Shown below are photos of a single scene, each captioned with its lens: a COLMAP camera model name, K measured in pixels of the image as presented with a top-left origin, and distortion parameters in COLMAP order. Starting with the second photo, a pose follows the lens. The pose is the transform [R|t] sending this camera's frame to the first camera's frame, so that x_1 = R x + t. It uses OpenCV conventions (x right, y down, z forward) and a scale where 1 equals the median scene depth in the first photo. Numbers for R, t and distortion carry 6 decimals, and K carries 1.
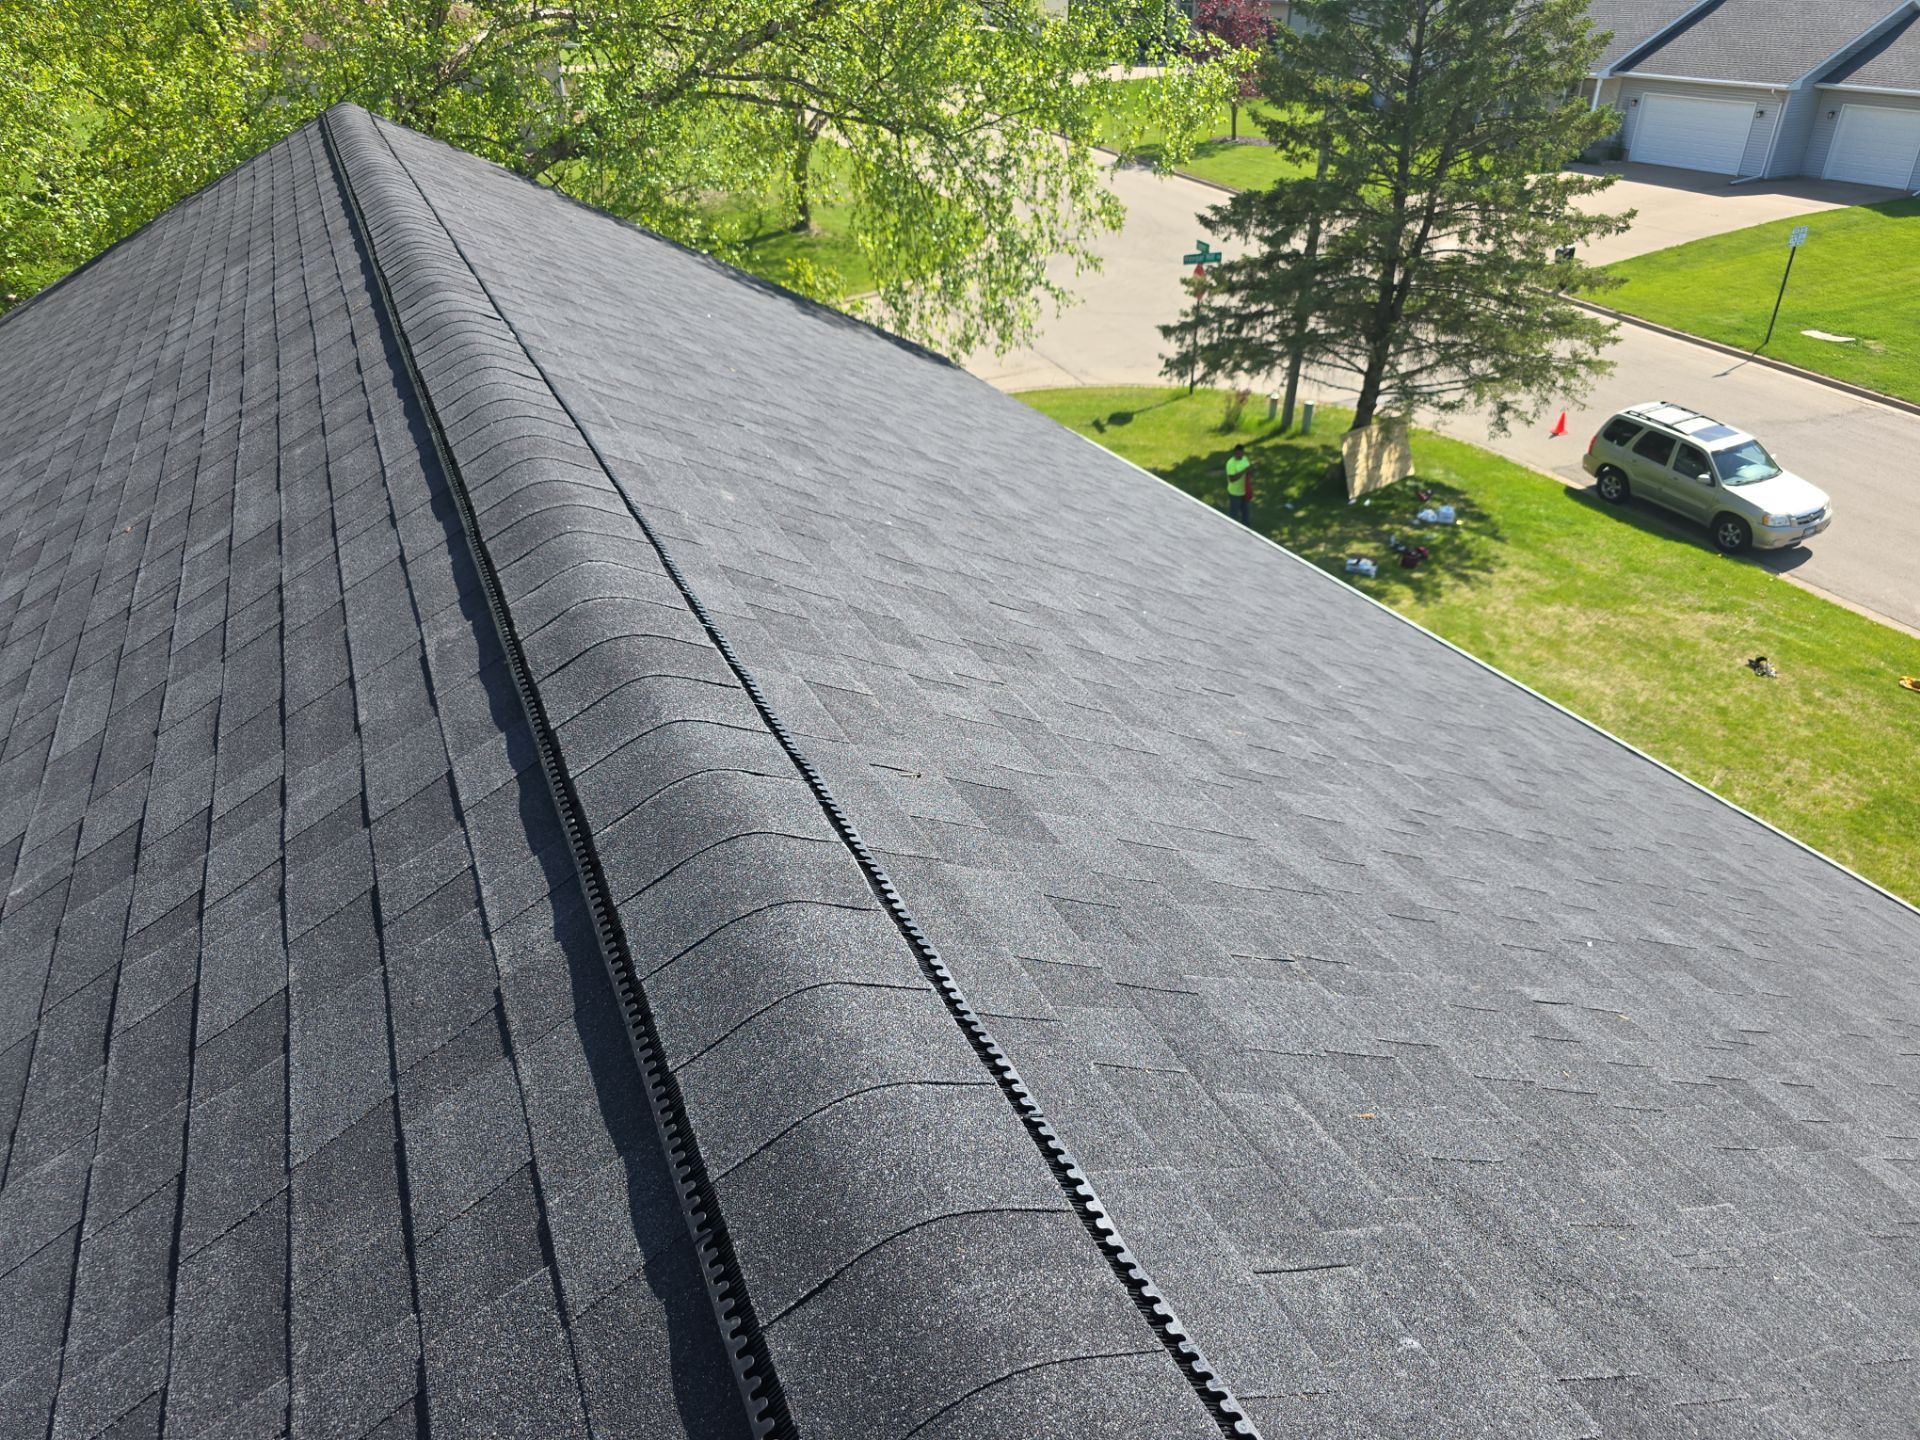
lens RADIAL K [[1375.5, 0, 960.0], [0, 1375.5, 720.0], [0, 0, 1]] dist [0.104361, -0.098375]
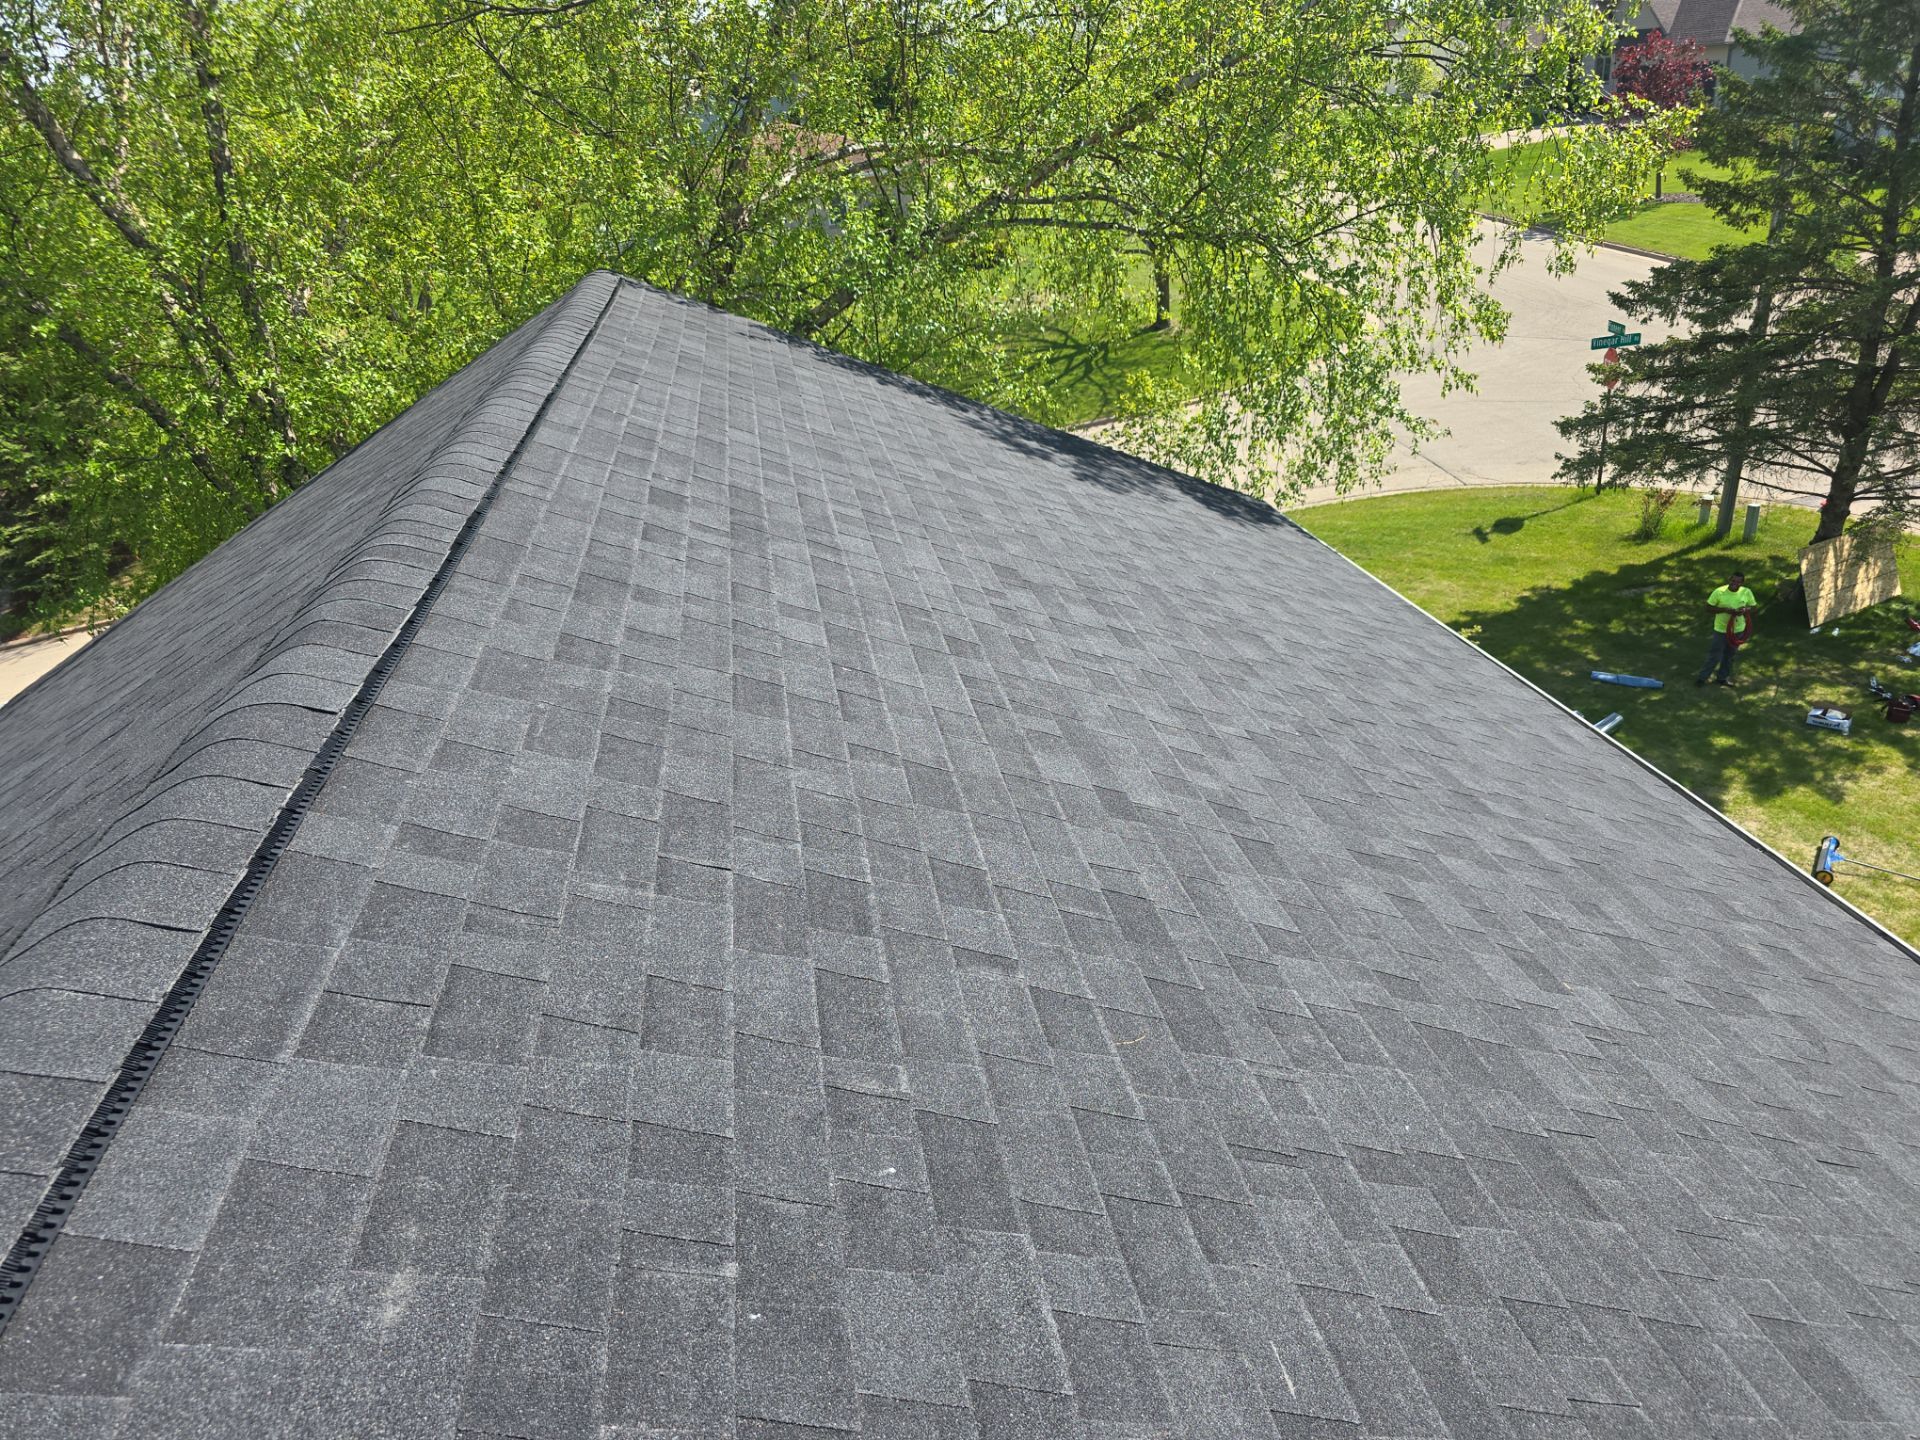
lens RADIAL K [[1347.5, 0, 960.0], [0, 1347.5, 720.0], [0, 0, 1]] dist [0.063781, -0.035935]
pose [[0.963220, 0.027133, -0.267340, 0.017808], [-0.039483, 0.998382, -0.040930, -0.051703], [0.265797, 0.049980, 0.962733, 0.096855]]
